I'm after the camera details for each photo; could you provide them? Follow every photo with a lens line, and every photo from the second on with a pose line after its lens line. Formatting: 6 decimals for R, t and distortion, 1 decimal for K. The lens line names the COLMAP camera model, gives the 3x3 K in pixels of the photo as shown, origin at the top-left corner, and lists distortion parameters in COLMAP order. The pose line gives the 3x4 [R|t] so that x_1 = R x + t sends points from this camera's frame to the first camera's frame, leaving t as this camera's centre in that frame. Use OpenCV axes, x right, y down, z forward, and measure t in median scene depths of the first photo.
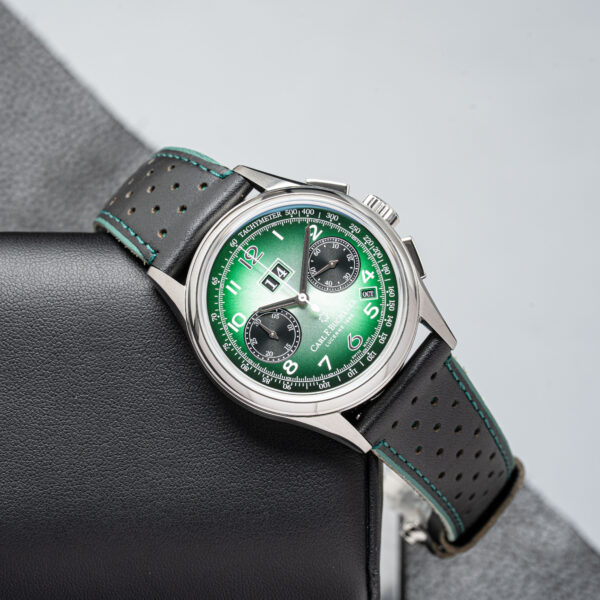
lens RADIAL K [[3677.1, 0, 300.9], [0, 3677.1, 298.3], [0, 0, 1]] dist [0.502099, 0.000000]
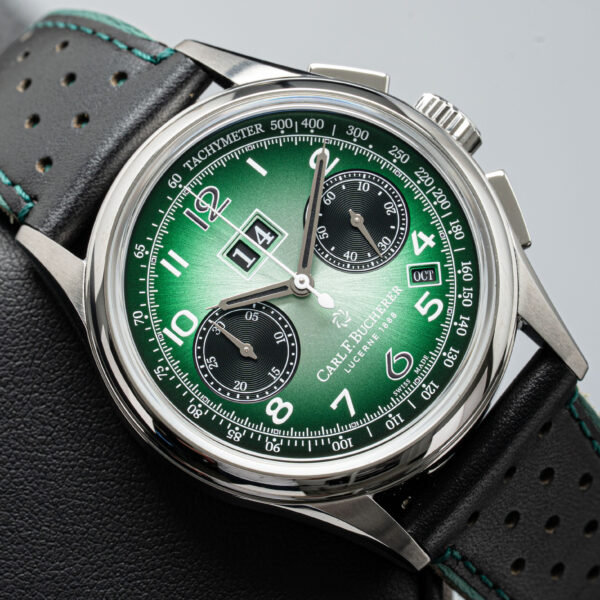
lens RADIAL K [[3677.1, 0, 298.7], [0, 3677.1, 303.1], [0, 0, 1]] dist [0.502099, 0.000000]
pose [[0.999993, 0.003438, 0.001367, -0.000788], [-0.003394, 0.999504, -0.031301, 0.019811], [-0.001474, 0.031296, 0.999509, 0.459817]]
